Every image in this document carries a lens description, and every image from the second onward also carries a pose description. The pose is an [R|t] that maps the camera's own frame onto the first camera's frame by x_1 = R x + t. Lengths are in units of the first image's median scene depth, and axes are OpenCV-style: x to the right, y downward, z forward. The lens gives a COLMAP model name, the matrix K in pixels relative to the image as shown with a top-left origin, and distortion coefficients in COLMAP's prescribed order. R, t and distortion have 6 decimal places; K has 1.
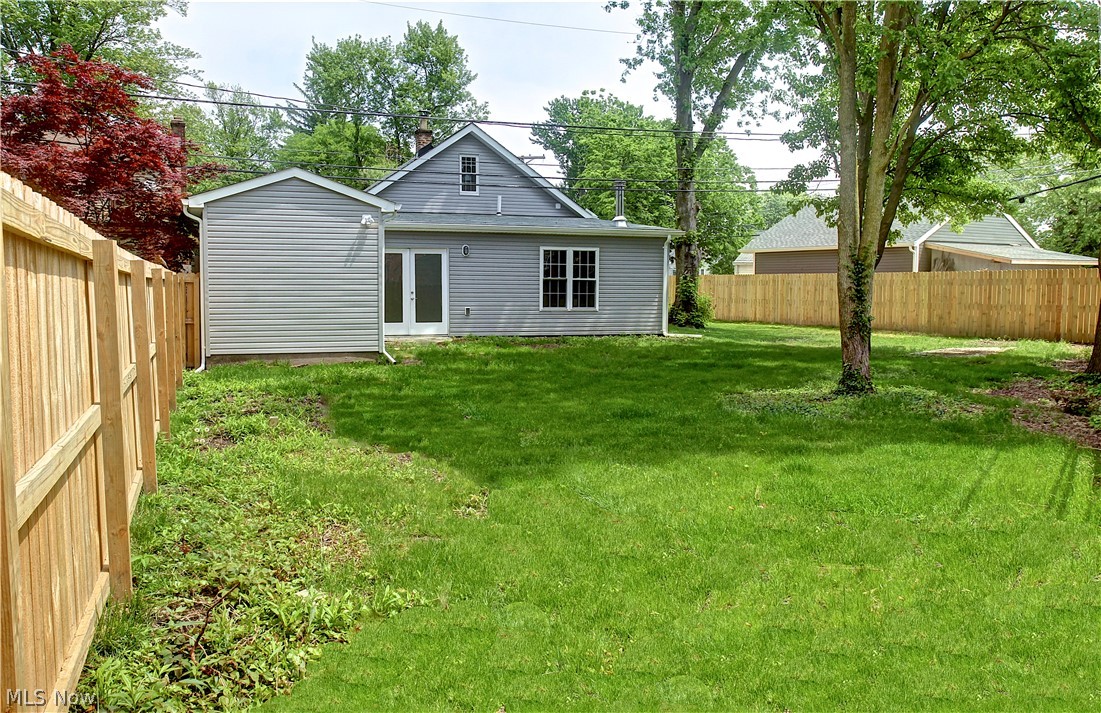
lens RADIAL K [[873.4, 0, 552.6], [0, 873.4, 352.1], [0, 0, 1]] dist [-0.102466, 0.087056]
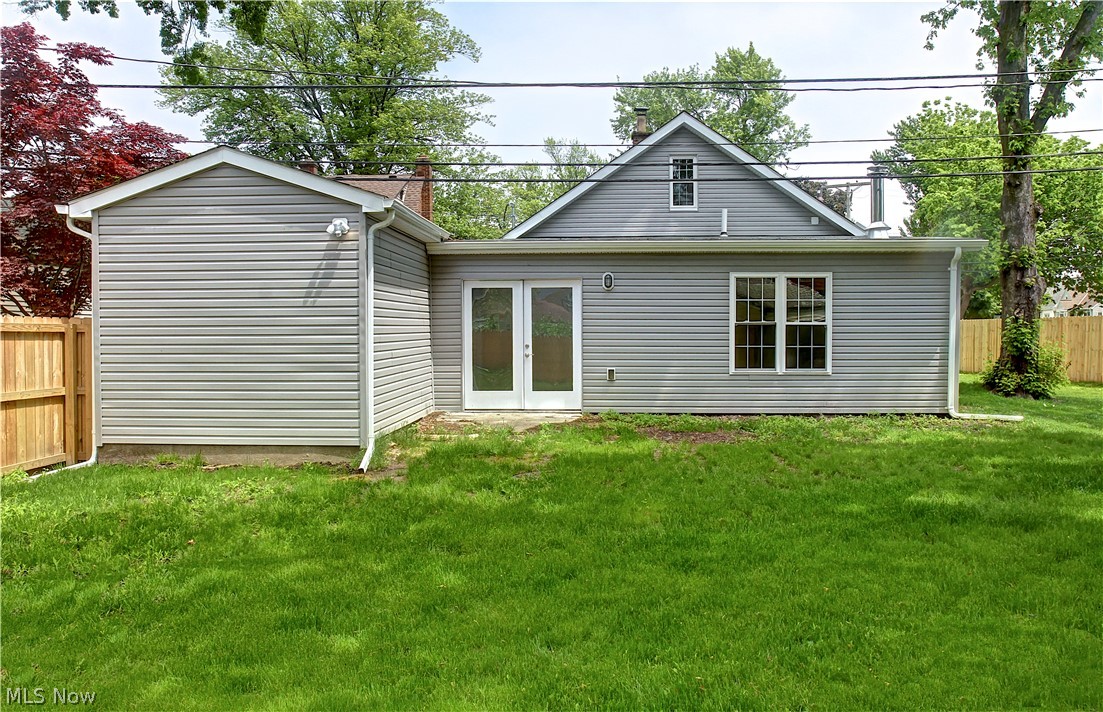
lens RADIAL K [[874.9, 0, 553.6], [0, 874.9, 351.6], [0, 0, 1]] dist [-0.102466, 0.087056]
pose [[0.917811, -0.000555, -0.397018, 0.115089], [-0.022322, 0.998345, -0.052998, -0.026766], [0.396390, 0.057504, 0.916279, 0.365246]]
